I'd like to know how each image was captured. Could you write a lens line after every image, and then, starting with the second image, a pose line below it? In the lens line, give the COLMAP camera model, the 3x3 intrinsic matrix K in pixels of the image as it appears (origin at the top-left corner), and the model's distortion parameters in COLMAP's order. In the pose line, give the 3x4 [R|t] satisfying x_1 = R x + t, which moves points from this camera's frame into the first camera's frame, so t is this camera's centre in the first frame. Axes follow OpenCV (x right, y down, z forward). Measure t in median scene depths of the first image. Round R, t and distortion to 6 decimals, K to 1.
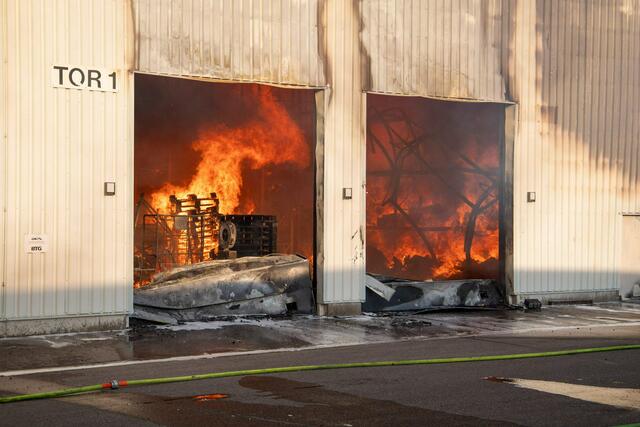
lens RADIAL K [[1030.0, 0, 320.0], [0, 1030.0, 213.5], [0, 0, 1]] dist [0.141020, 0.029606]
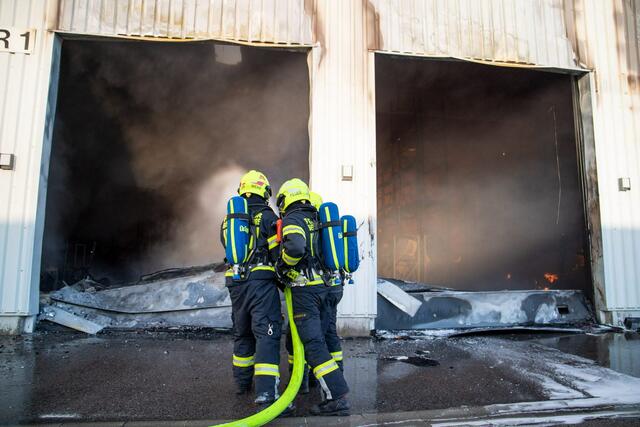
lens RADIAL K [[408.6, 0, 320.0], [0, 408.6, 213.5], [0, 0, 1]] dist [-0.118160, 0.084725]
pose [[0.907019, -0.047842, -0.418362, 0.125209], [-0.001708, 0.993099, -0.117269, 0.043303], [0.421085, 0.107080, 0.900678, 0.674697]]
